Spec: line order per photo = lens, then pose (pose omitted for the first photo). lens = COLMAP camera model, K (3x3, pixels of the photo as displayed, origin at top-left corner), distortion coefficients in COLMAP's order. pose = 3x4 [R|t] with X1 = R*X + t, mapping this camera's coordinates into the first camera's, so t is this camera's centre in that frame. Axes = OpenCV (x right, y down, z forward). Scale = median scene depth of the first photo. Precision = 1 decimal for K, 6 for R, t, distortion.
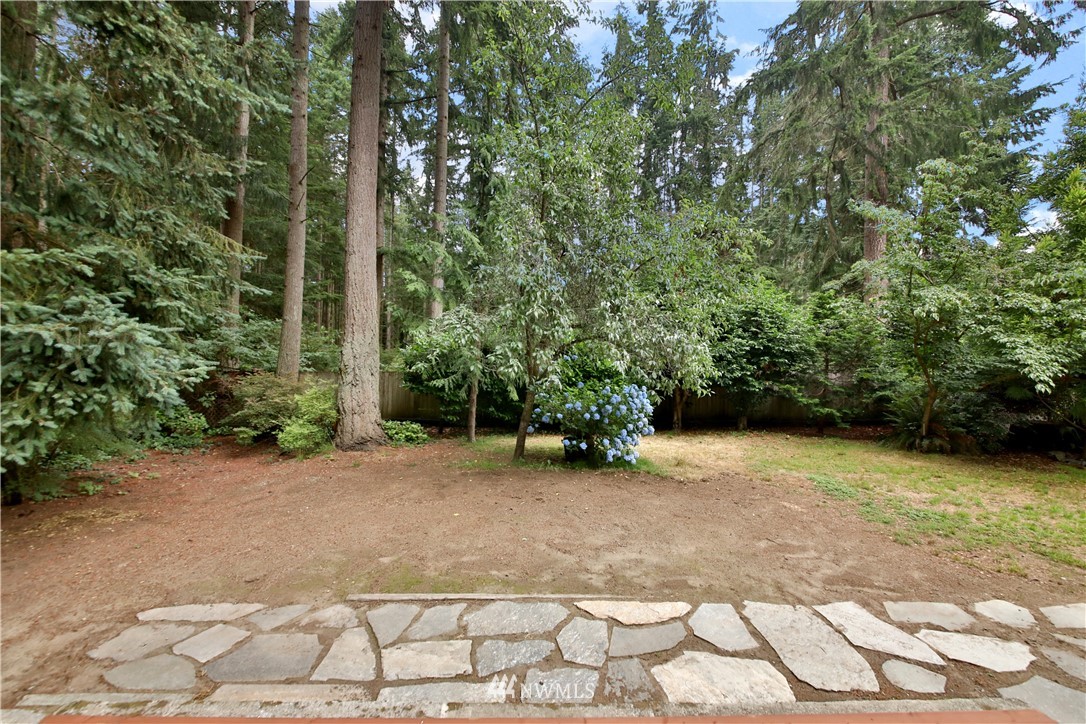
lens RADIAL K [[408.9, 0, 543.0], [0, 408.9, 362.0], [0, 0, 1]] dist [0.014265, -0.000097]
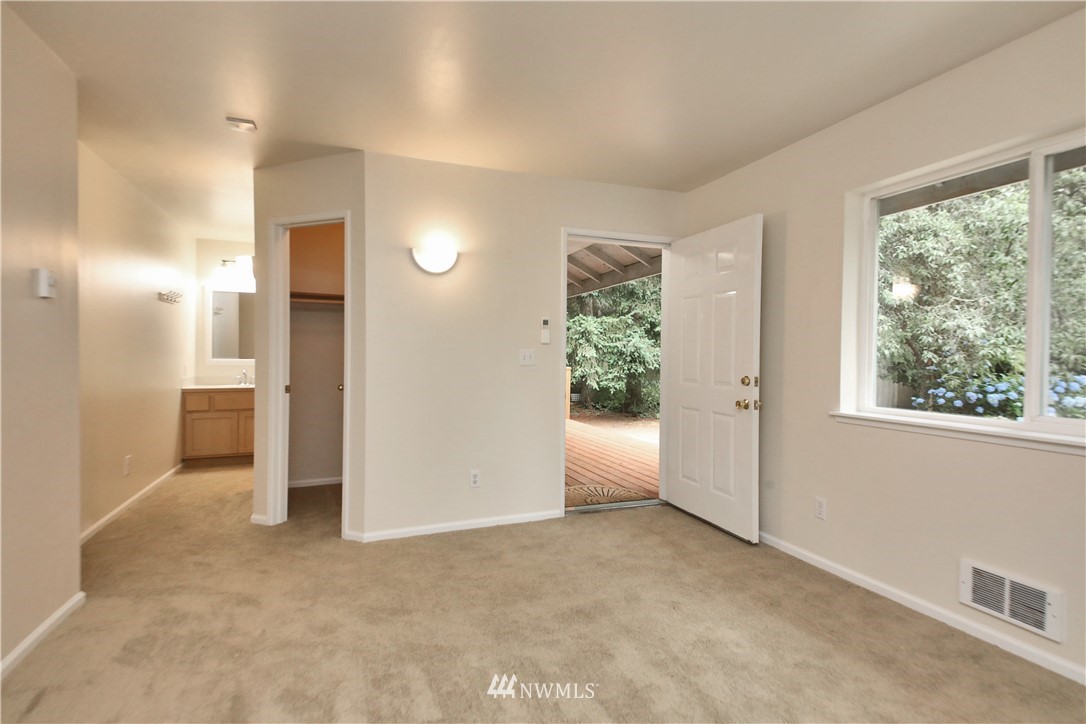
lens RADIAL K [[556.2, 0, 551.0], [0, 556.2, 358.5], [0, 0, 1]] dist [0.064725, -0.031722]
pose [[0.348050, -0.011653, -0.937404, 2.293277], [0.017185, 0.999834, -0.006048, 0.041562], [0.937318, -0.014004, 0.348192, -0.823110]]
